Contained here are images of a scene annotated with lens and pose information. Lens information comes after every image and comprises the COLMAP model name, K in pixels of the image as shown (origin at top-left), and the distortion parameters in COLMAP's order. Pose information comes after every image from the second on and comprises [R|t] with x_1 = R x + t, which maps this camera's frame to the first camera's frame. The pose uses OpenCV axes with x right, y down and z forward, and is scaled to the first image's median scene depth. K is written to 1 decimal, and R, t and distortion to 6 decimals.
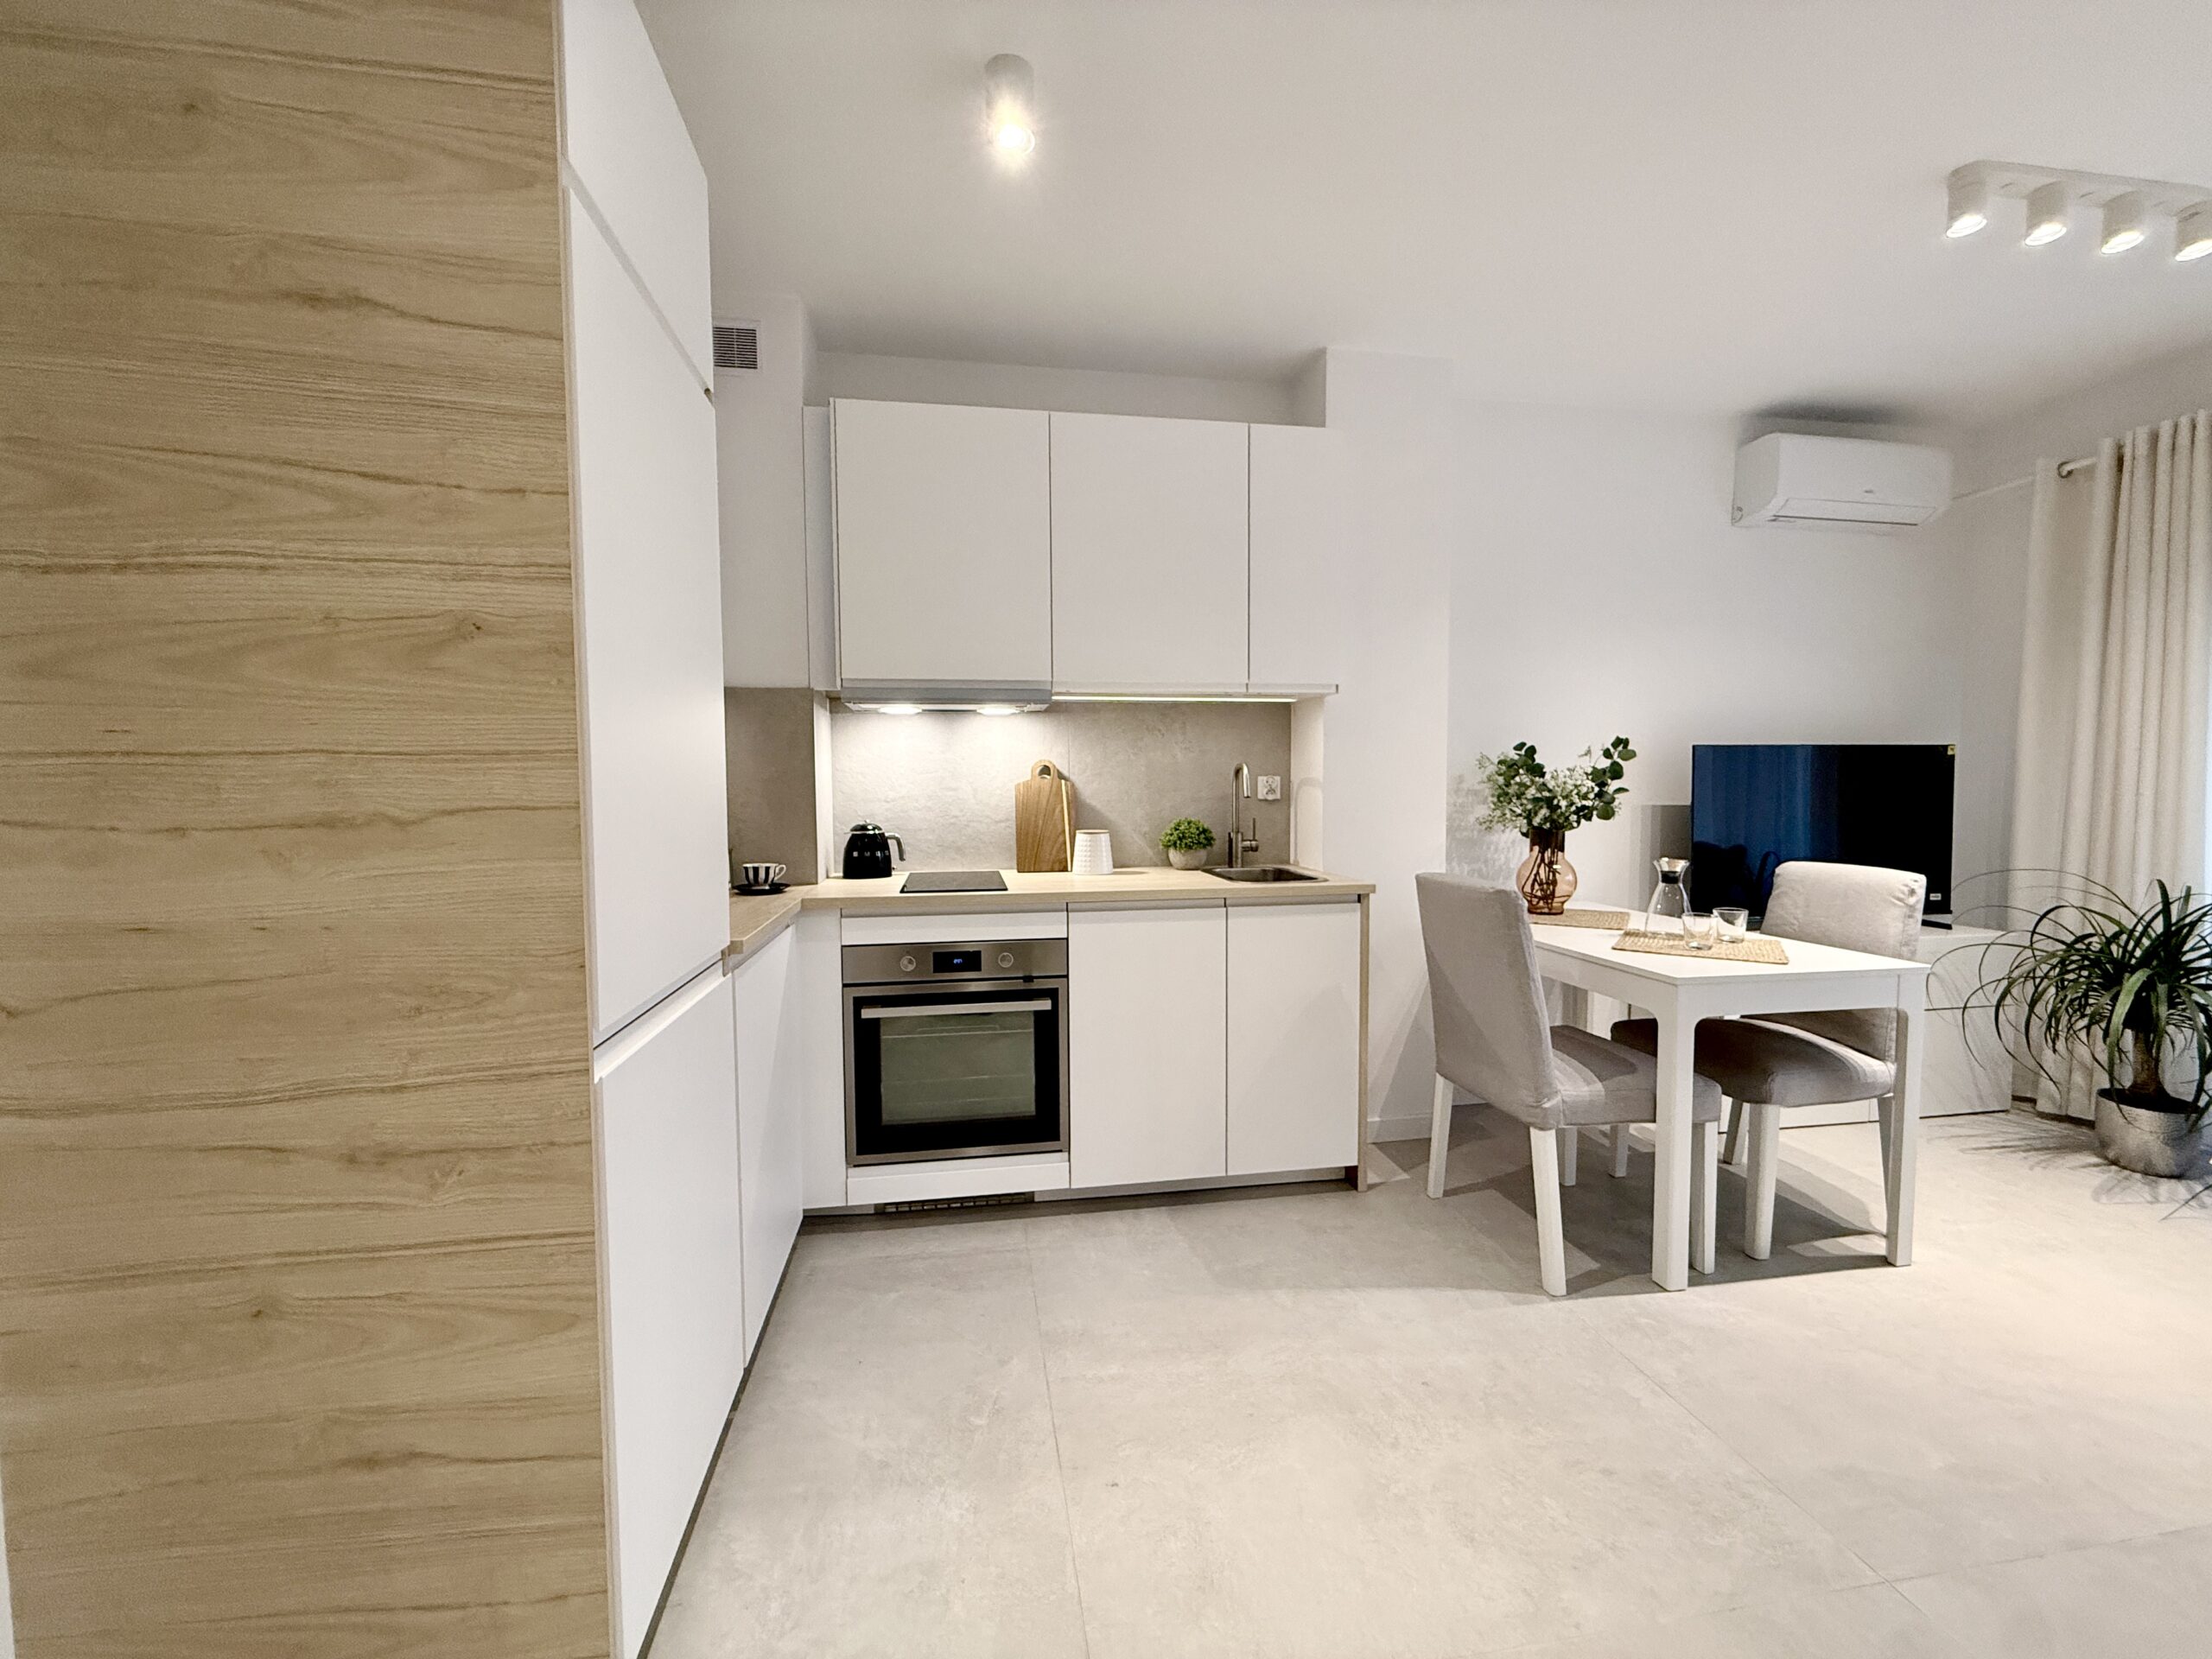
lens RADIAL K [[879.3, 0, 1099.0], [0, 879.3, 833.6], [0, 0, 1]] dist [-0.000966, 0.000149]
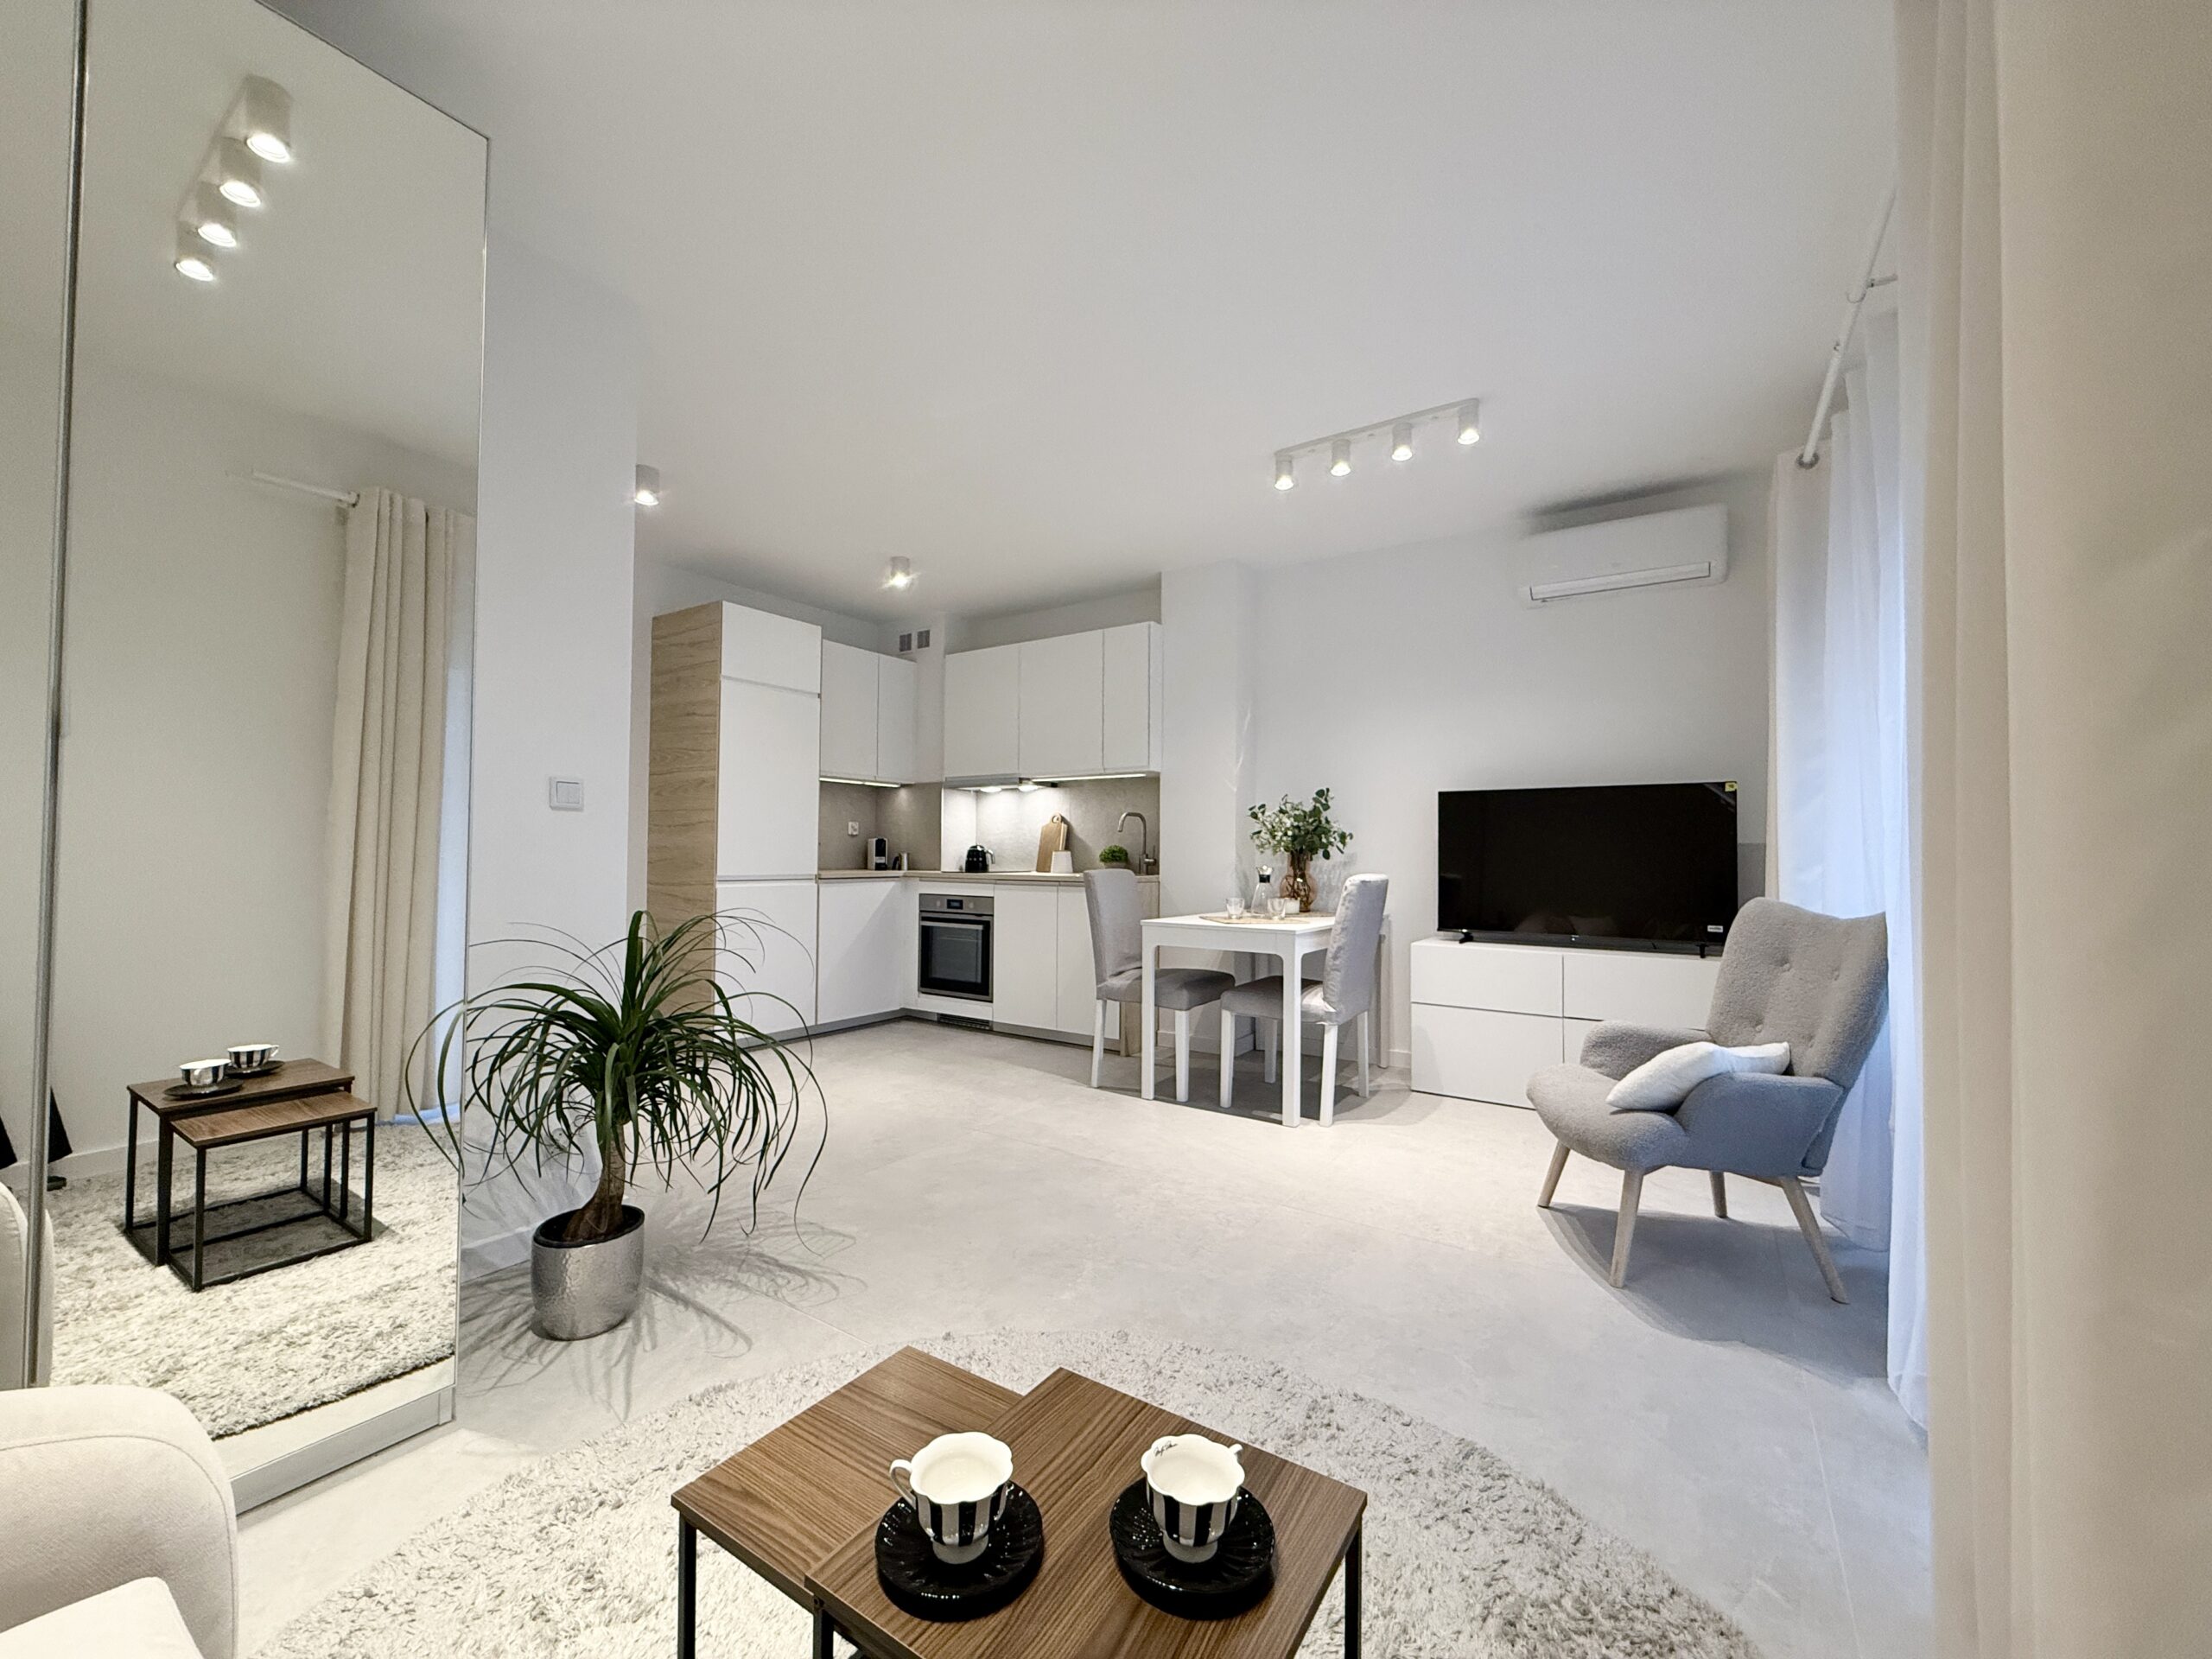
lens RADIAL K [[879.3, 0, 1099.0], [0, 879.3, 833.6], [0, 0, 1]] dist [-0.000966, 0.000149]
pose [[0.727938, -0.004190, -0.685630, 1.466224], [-0.050116, 0.996981, -0.059301, 0.075036], [0.683808, 0.077529, 0.725531, -0.325346]]
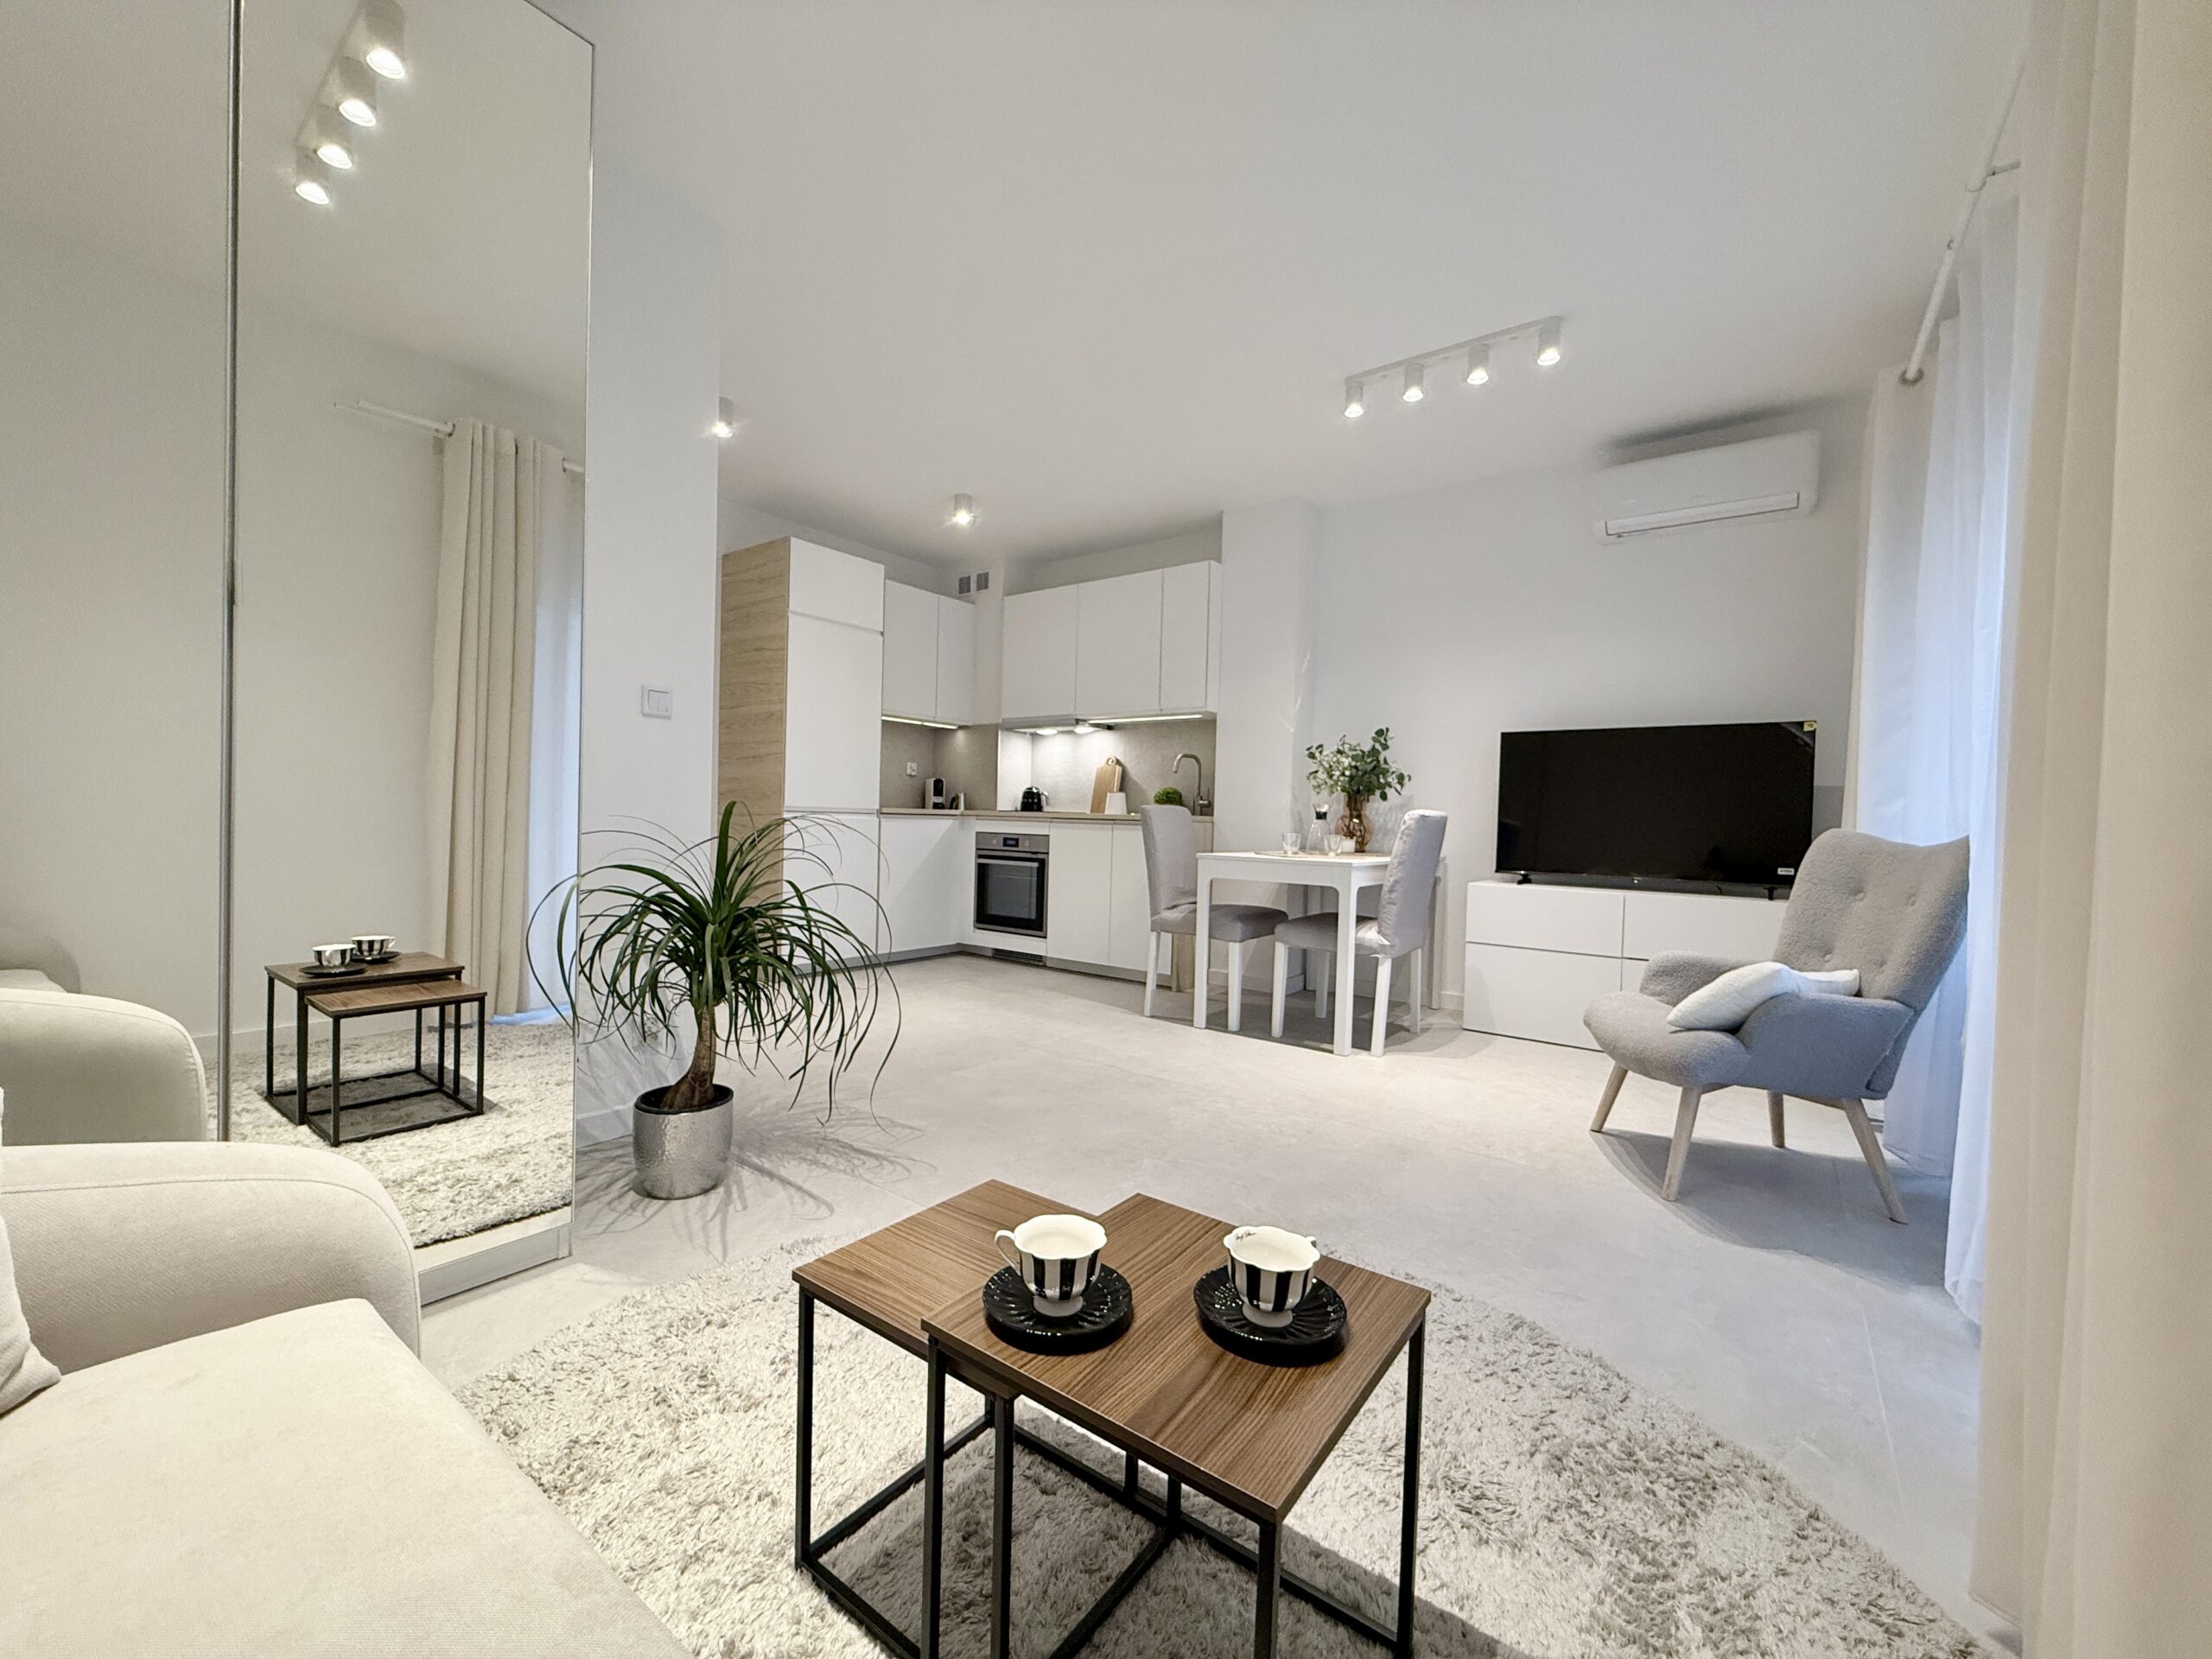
lens RADIAL K [[880.0, 0, 1098.7], [0, 880.0, 833.2], [0, 0, 1]] dist [-0.000761, 0.000265]
pose [[0.690703, 0.037762, -0.722152, 1.468839], [-0.070922, 0.997359, -0.015681, 0.129777], [0.719652, 0.062048, 0.691557, -0.351645]]
